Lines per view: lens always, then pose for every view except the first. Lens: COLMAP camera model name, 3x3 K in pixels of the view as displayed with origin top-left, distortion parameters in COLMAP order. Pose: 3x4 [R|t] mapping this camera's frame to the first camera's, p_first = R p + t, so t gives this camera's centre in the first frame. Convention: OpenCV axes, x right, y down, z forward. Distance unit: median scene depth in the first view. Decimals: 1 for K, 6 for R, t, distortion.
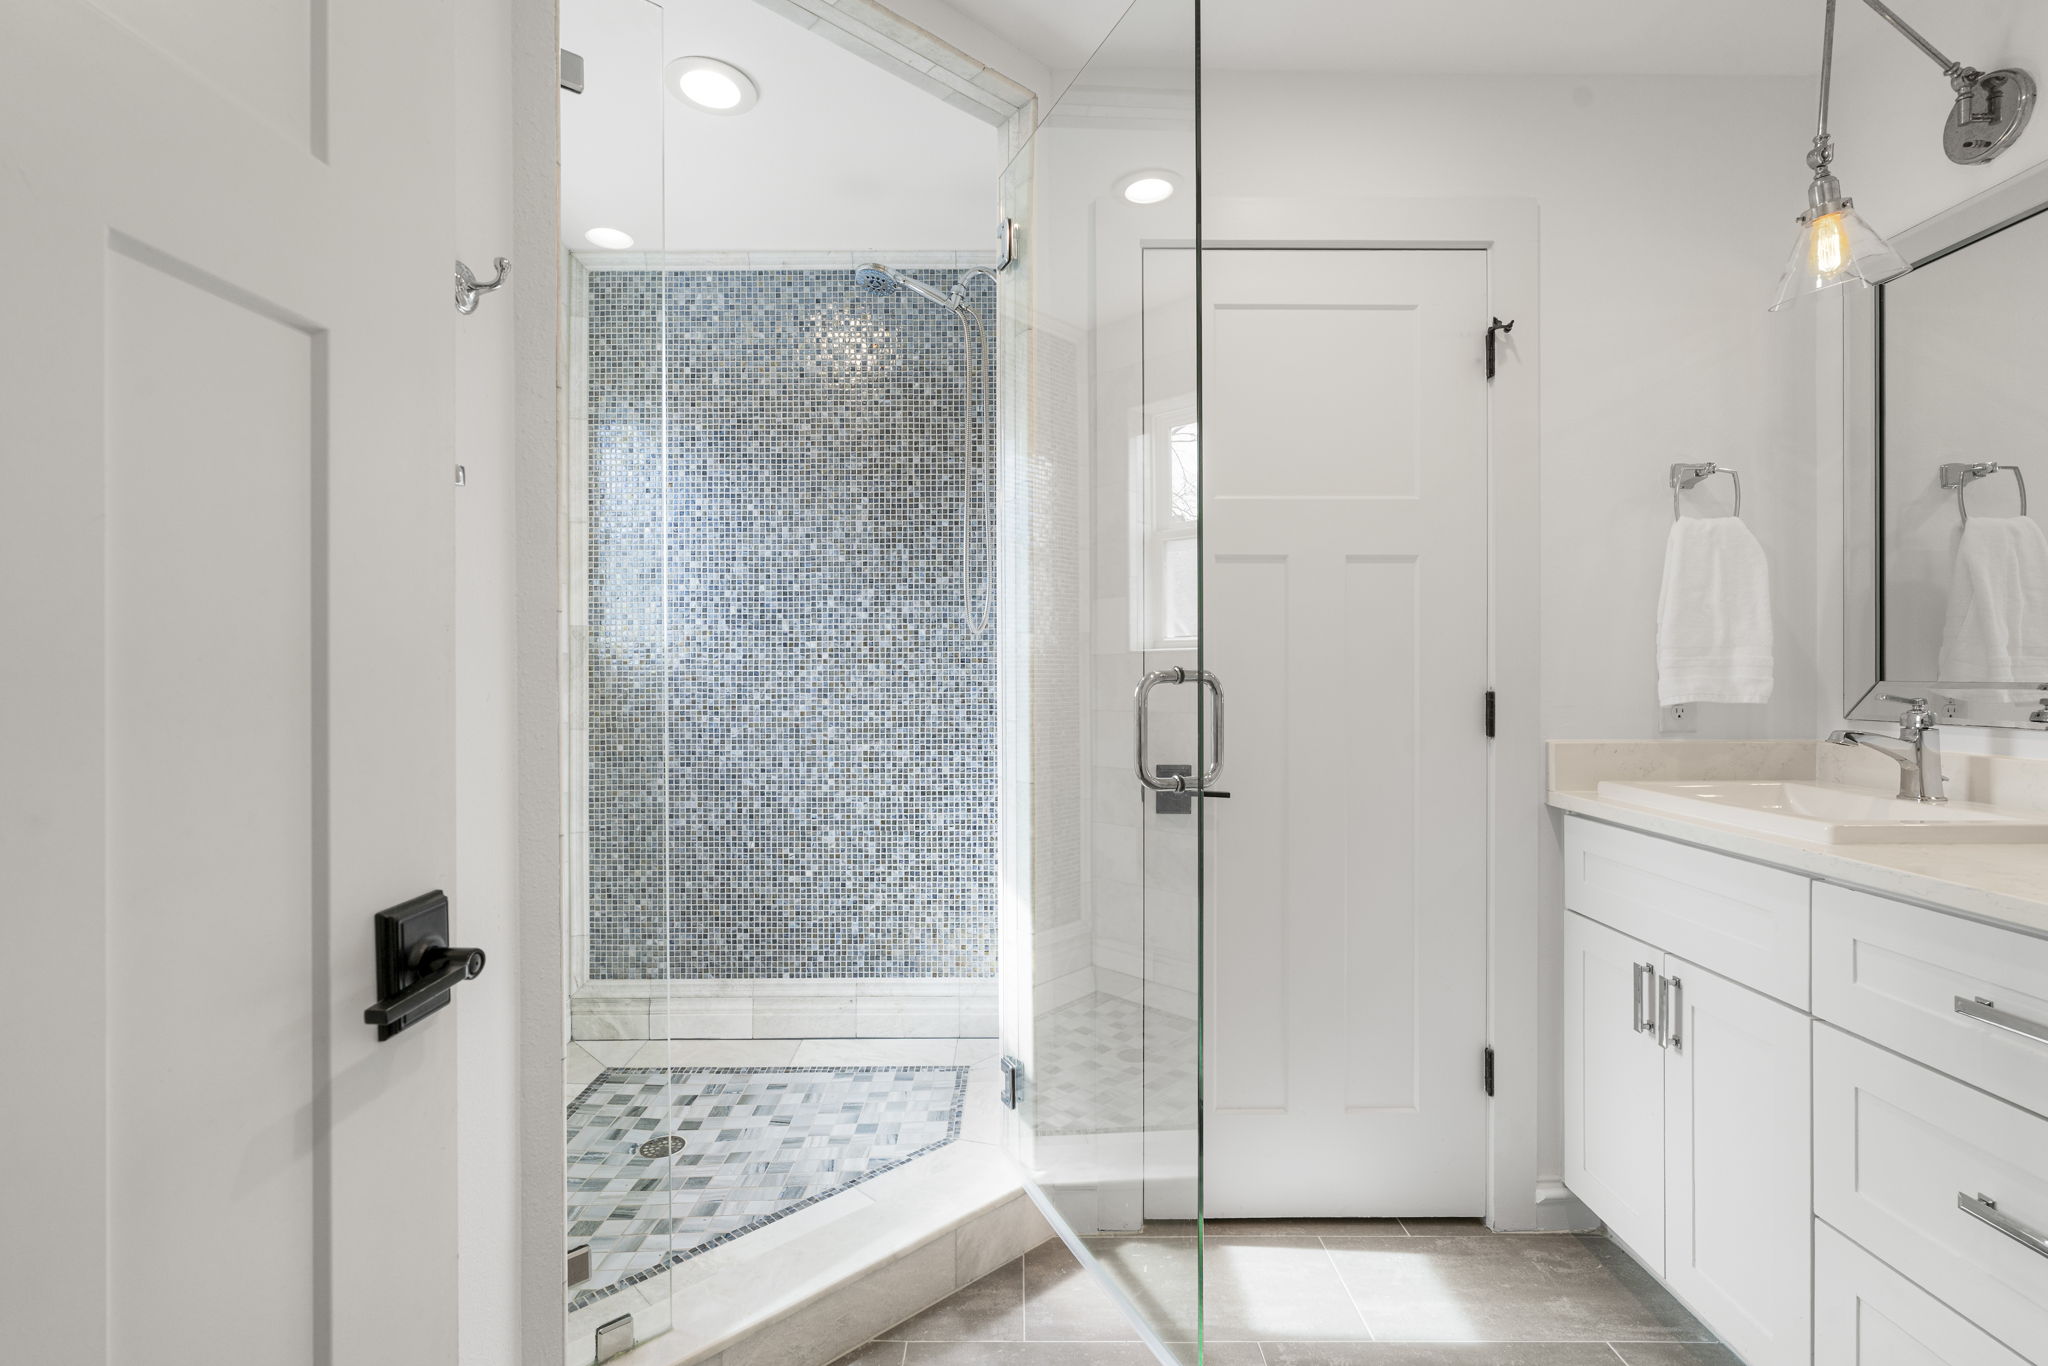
lens RADIAL K [[970.7, 0, 1022.5], [0, 970.7, 673.3], [0, 0, 1]] dist [-0.000439, 0.004591]
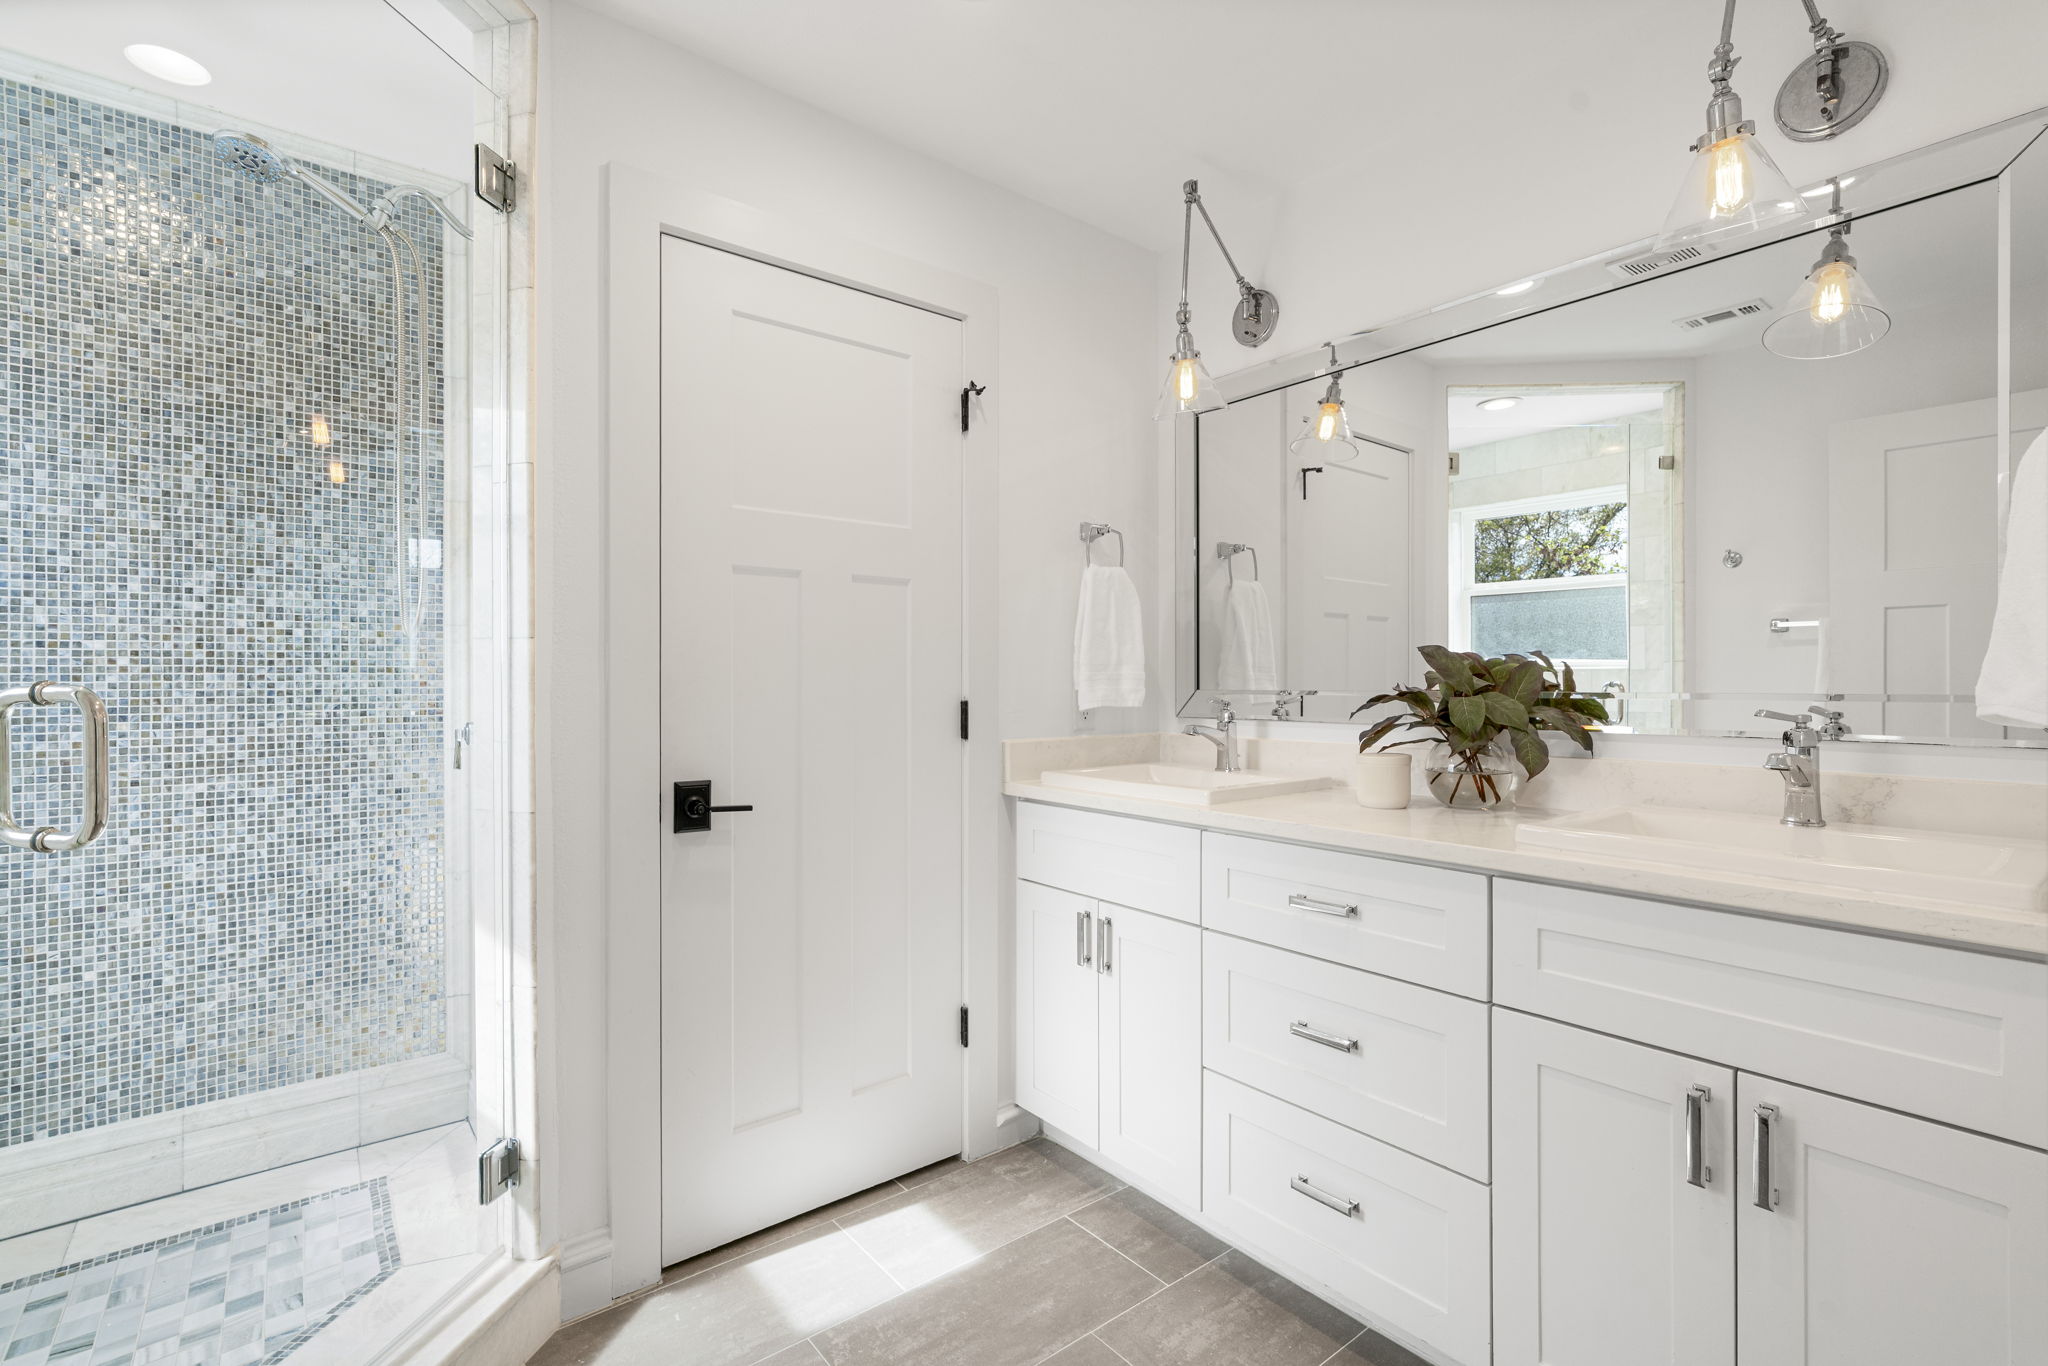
lens RADIAL K [[968.4, 0, 1020.2], [0, 968.4, 681.6], [0, 0, 1]] dist [-0.001370, 0.004788]
pose [[0.769342, -0.000362, 0.638837, -0.206571], [0.001603, 0.999998, -0.001364, -0.002031], [-0.638835, 0.002074, 0.769341, 0.061754]]
